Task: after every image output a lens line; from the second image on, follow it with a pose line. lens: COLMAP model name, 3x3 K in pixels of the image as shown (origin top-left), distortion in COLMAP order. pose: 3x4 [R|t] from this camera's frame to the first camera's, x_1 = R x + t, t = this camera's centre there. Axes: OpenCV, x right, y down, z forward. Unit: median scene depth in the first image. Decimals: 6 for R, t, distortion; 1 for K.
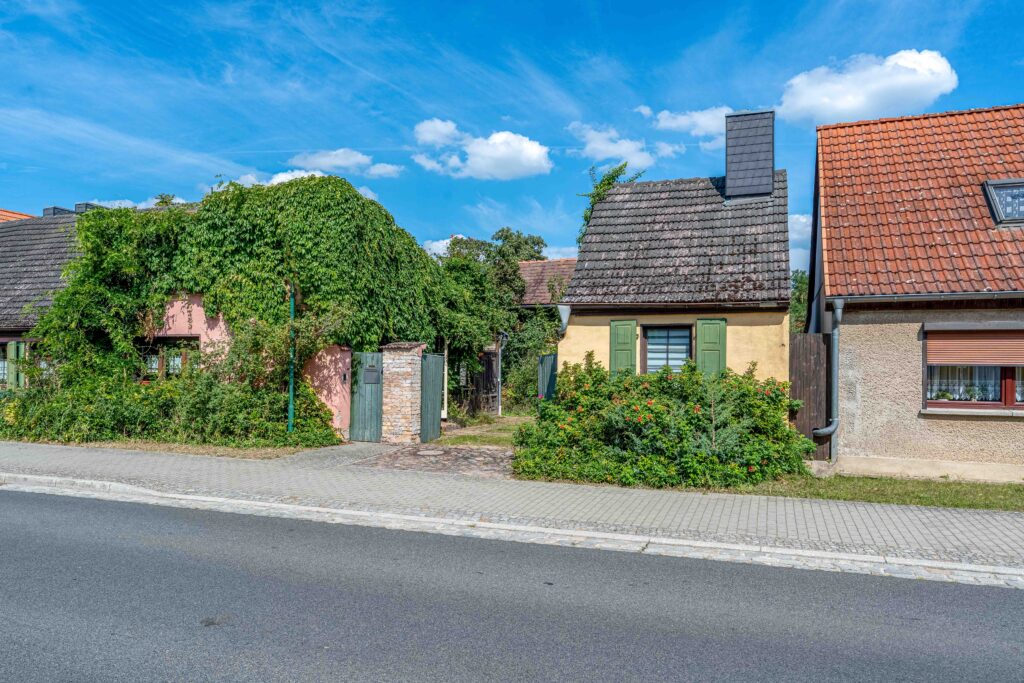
lens RADIAL K [[729.0, 0, 512.6], [0, 729.0, 345.0], [0, 0, 1]] dist [-0.060030, -0.000959]
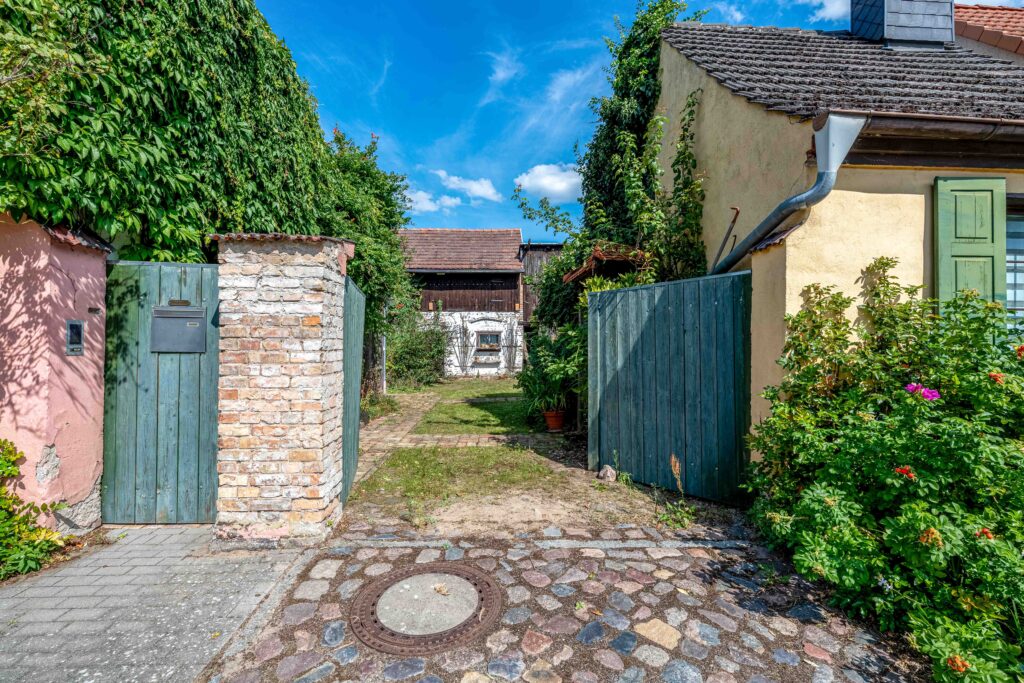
lens RADIAL K [[457.2, 0, 515.4], [0, 457.2, 339.6], [0, 0, 1]] dist [-0.004201, -0.000388]
pose [[0.914198, 0.002379, 0.405262, -0.136459], [-0.010957, 0.999762, 0.018849, 0.040850], [-0.405120, -0.021672, 0.914006, 0.741231]]
